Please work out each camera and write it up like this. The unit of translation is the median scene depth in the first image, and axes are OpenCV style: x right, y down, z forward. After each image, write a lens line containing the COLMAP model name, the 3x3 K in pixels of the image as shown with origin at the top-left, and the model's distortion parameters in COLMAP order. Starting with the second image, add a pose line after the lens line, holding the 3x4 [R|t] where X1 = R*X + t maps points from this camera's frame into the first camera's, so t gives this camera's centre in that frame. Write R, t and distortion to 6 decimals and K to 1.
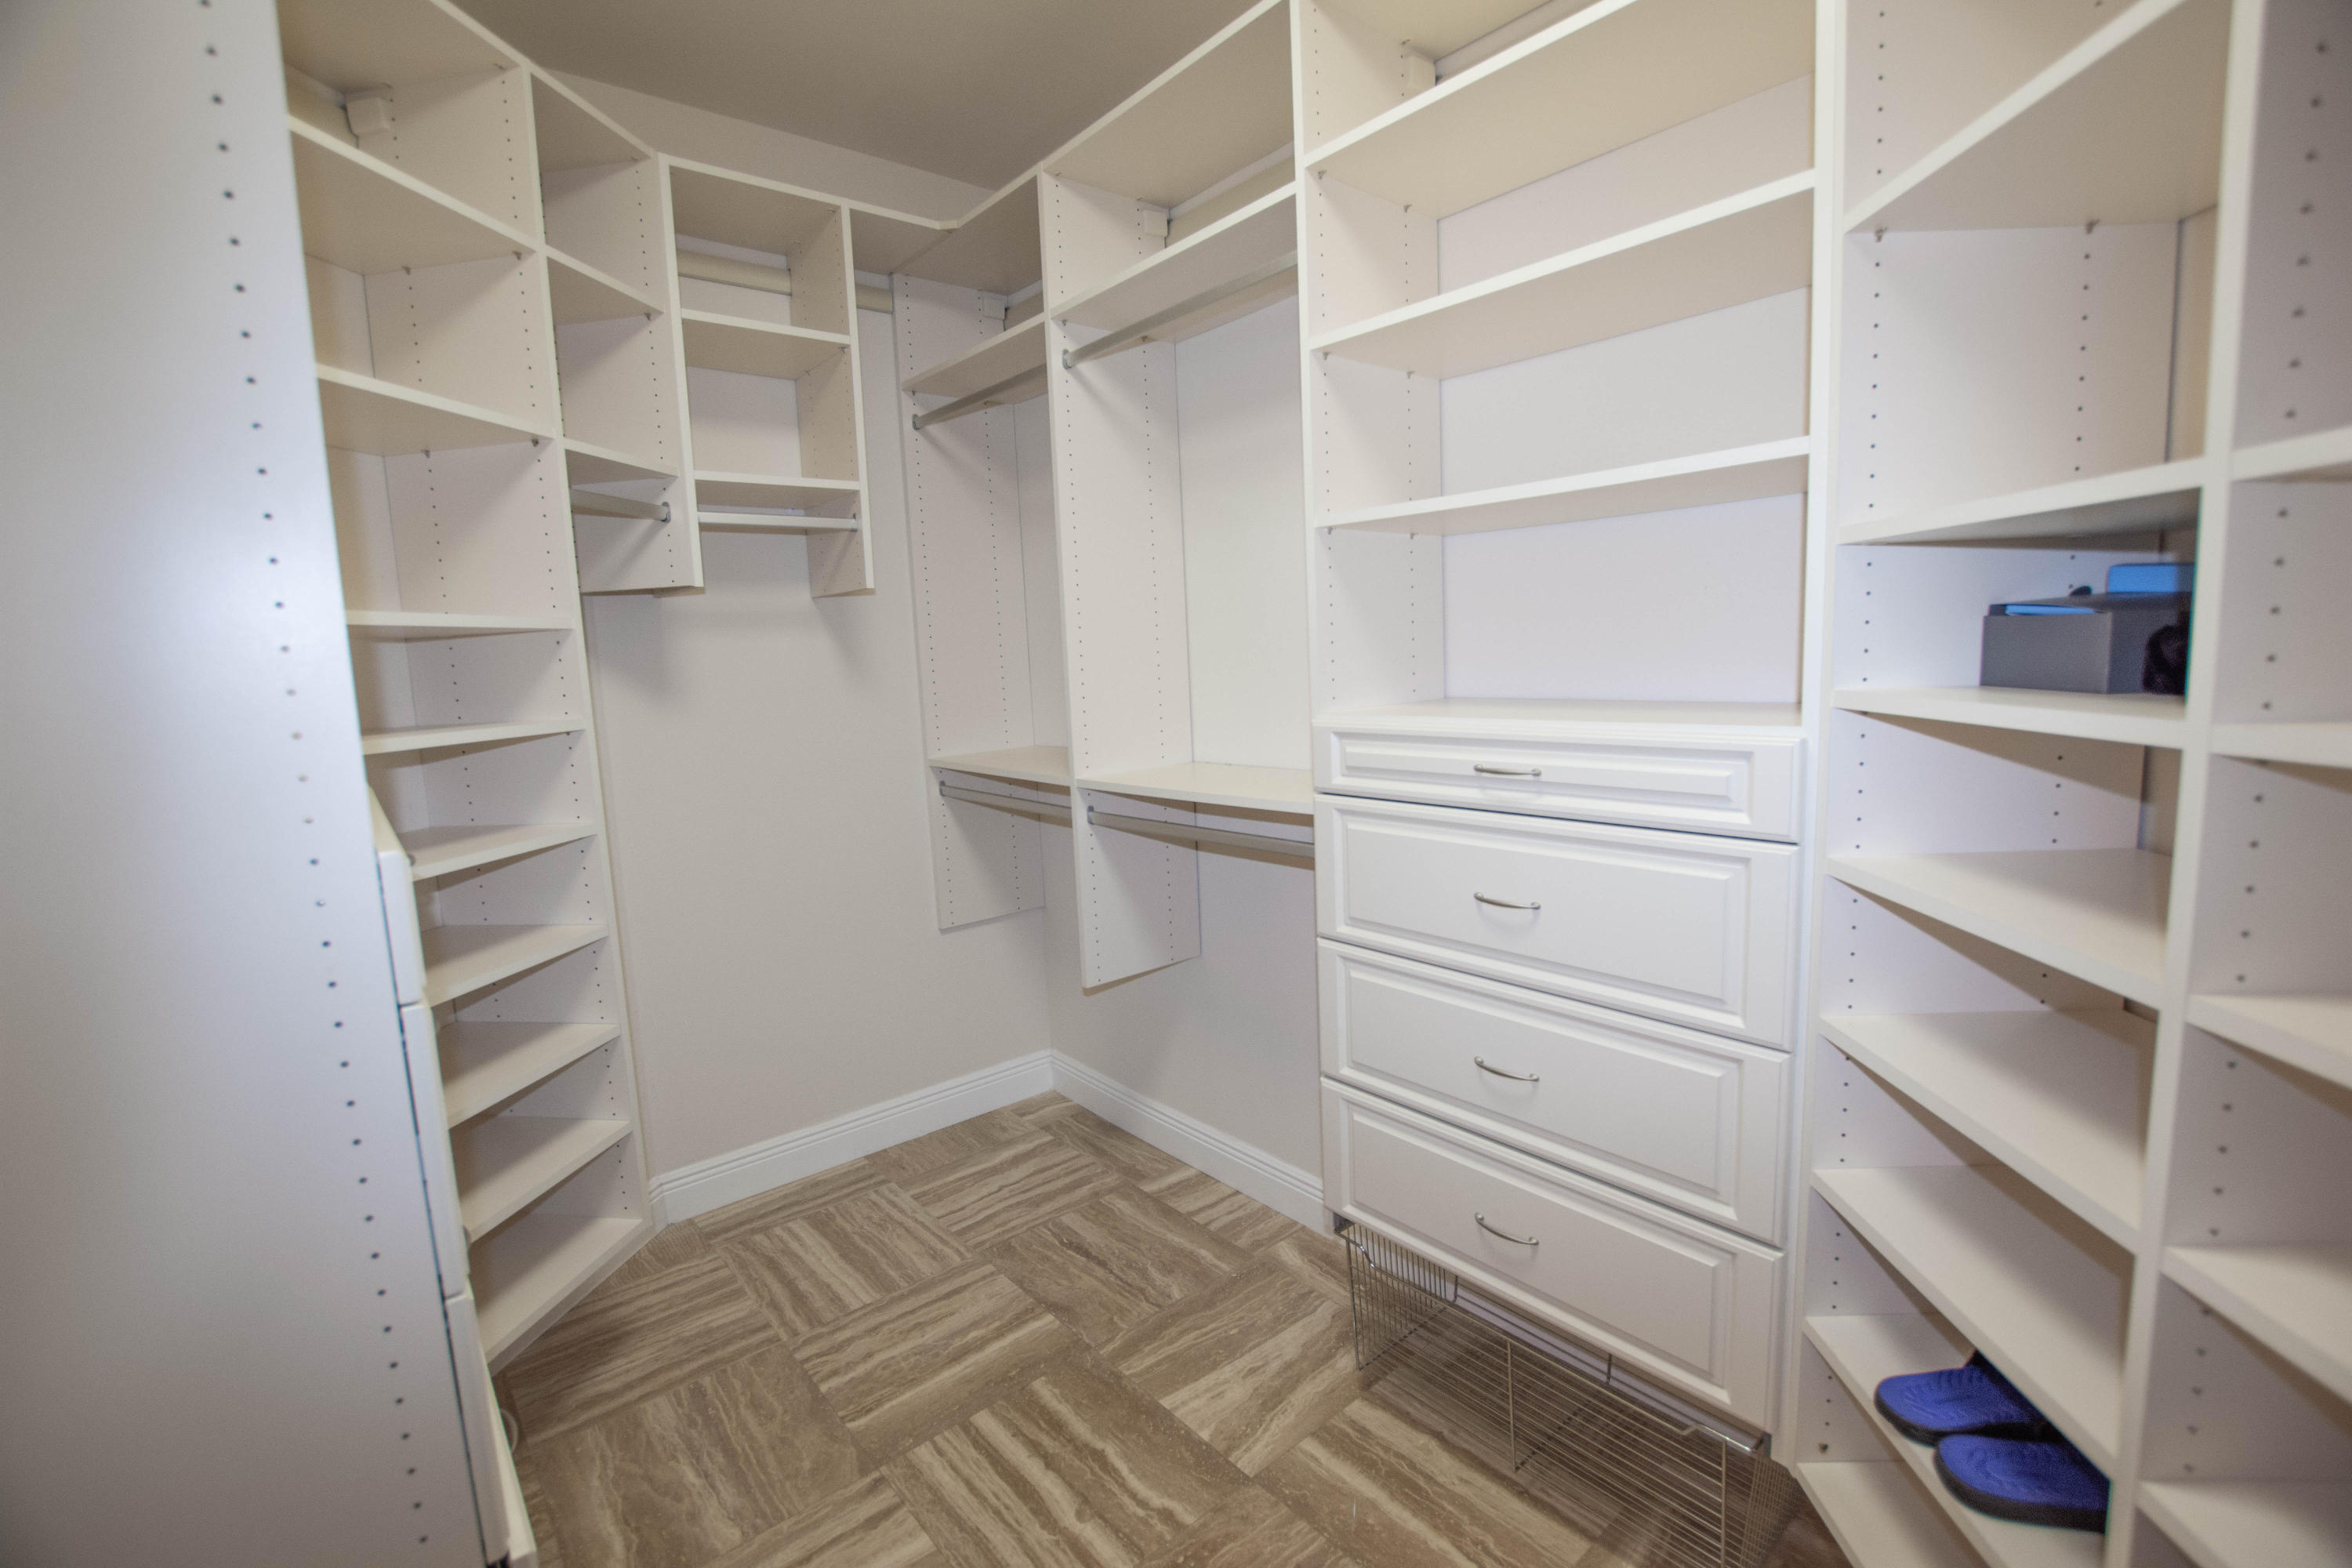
lens RADIAL K [[1036.0, 0, 1188.3], [0, 1036.0, 779.0], [0, 0, 1]] dist [-0.032842, 0.005558]
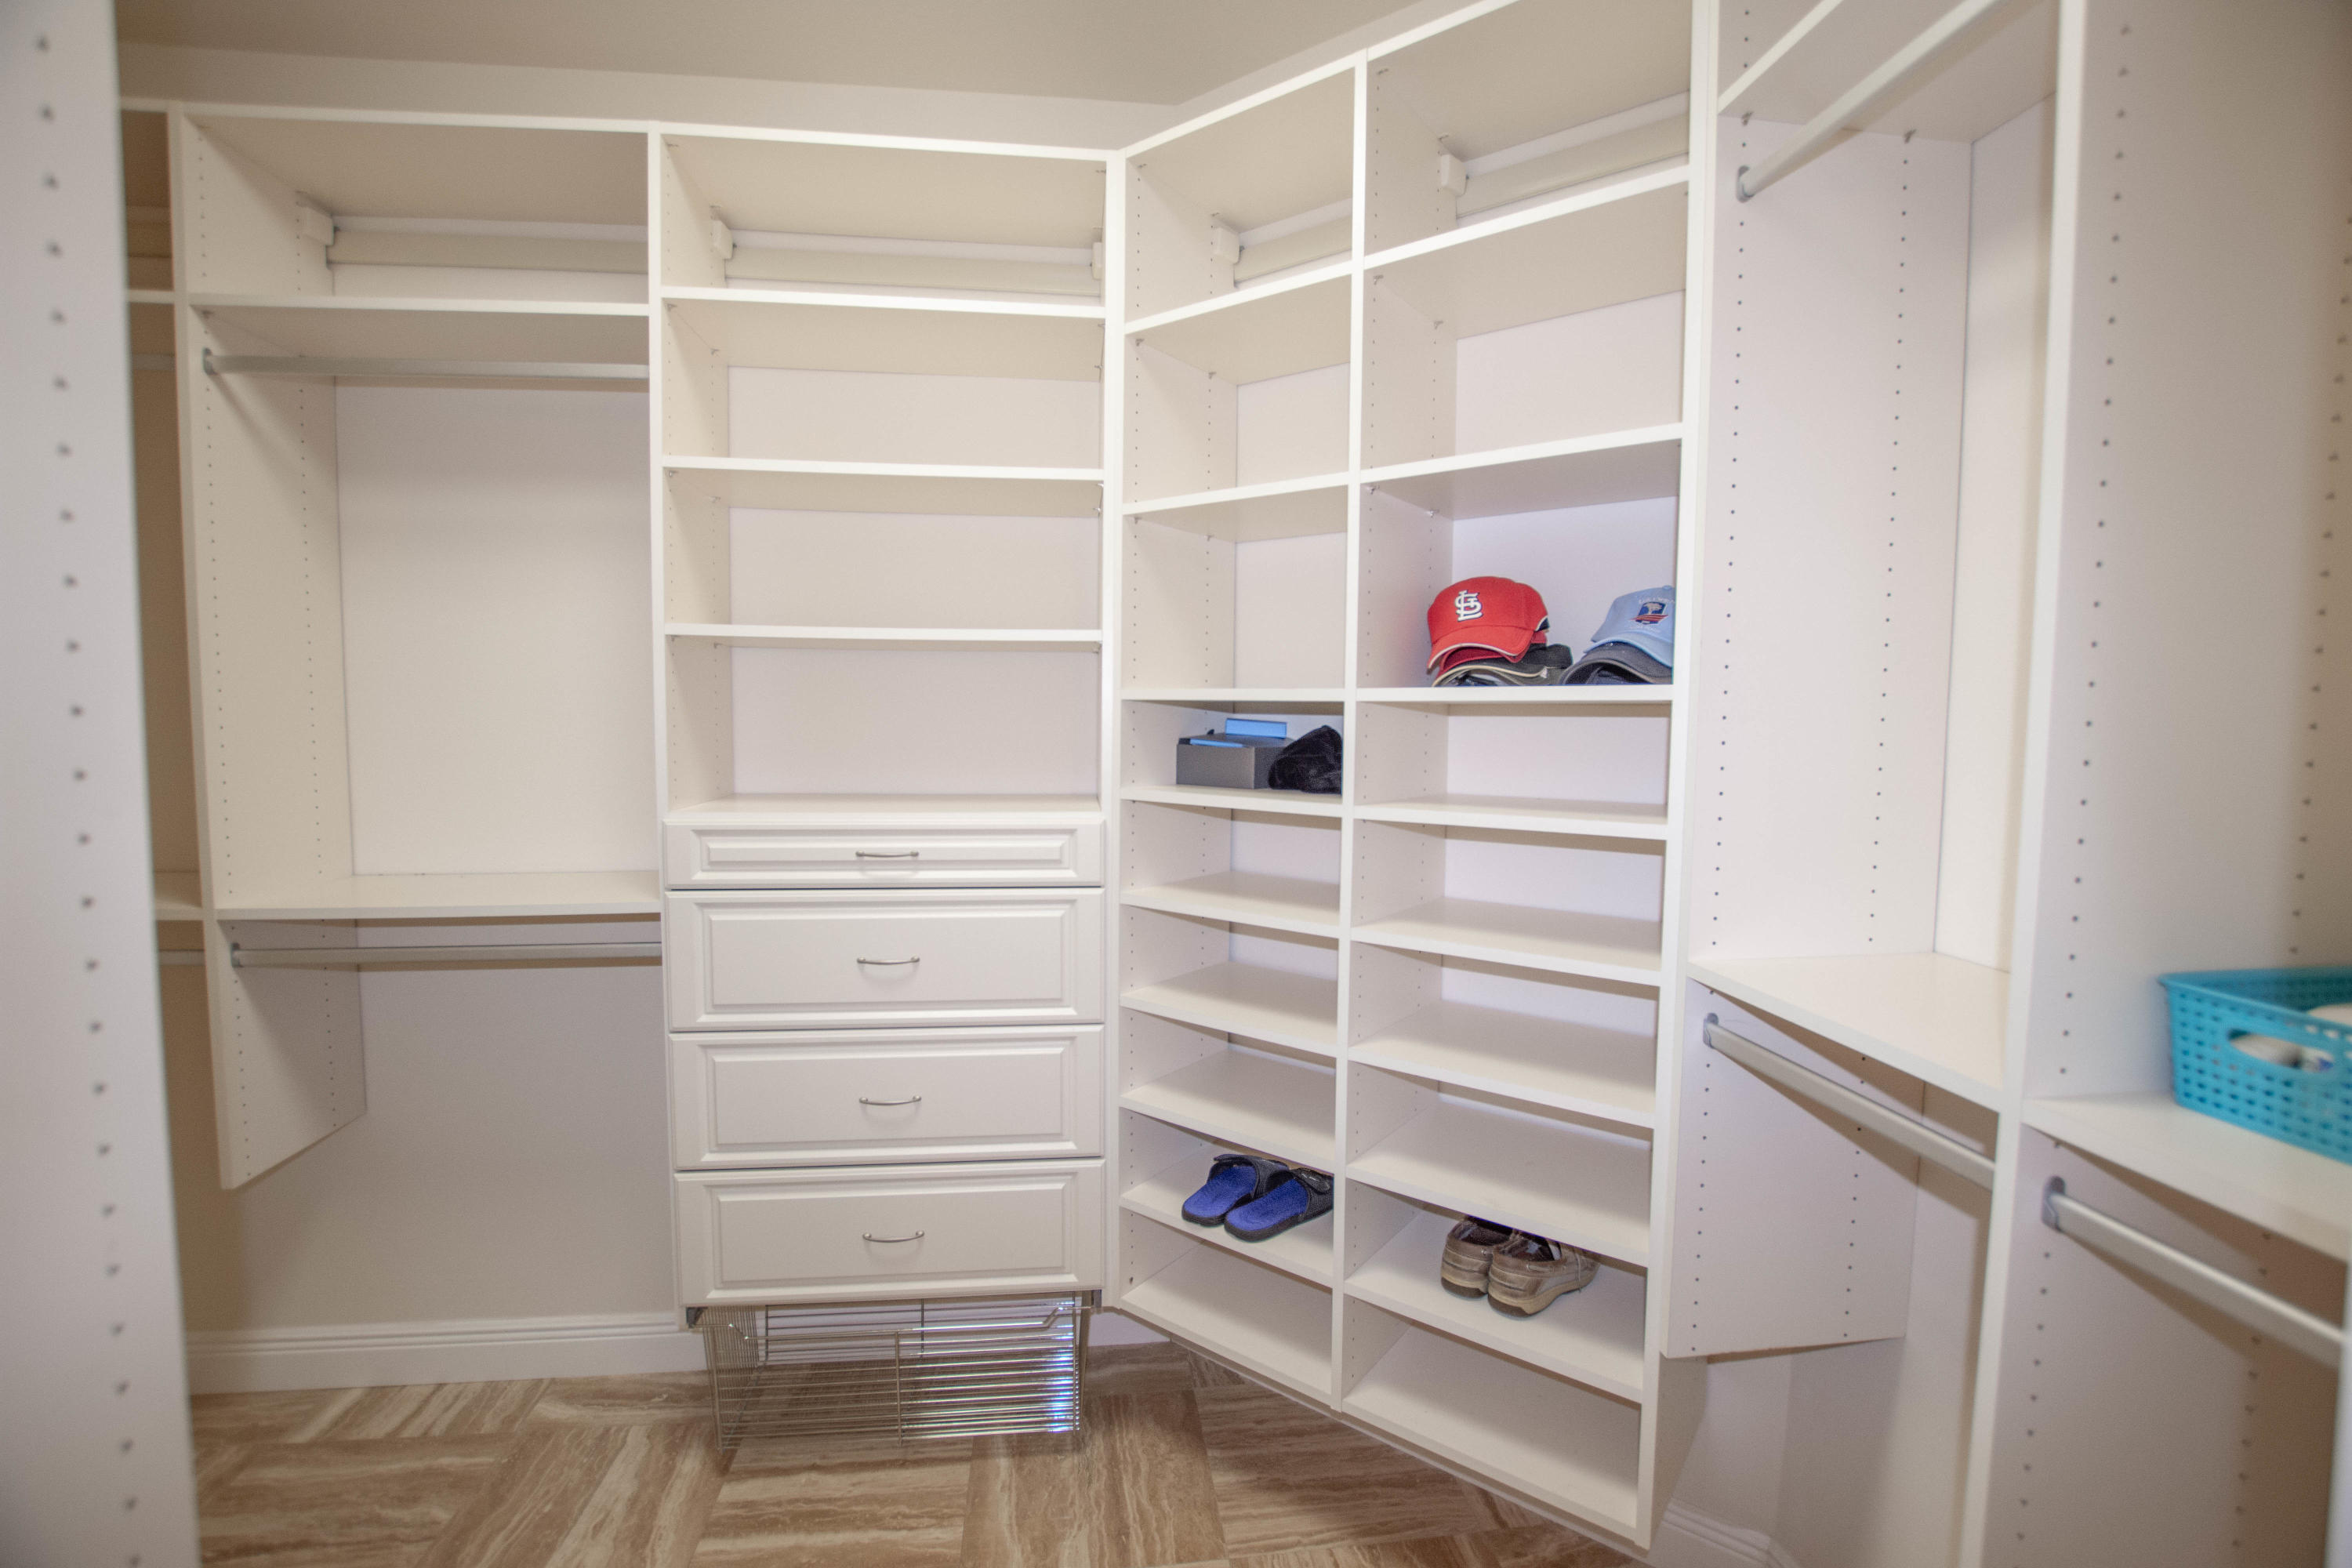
lens RADIAL K [[1036.0, 0, 1188.3], [0, 1036.0, 779.0], [0, 0, 1]] dist [-0.032842, 0.005558]
pose [[0.552789, -0.007244, 0.833290, -0.437824], [0.072499, 0.996589, -0.039431, -0.019056], [-0.830162, 0.082209, 0.551428, 0.006377]]
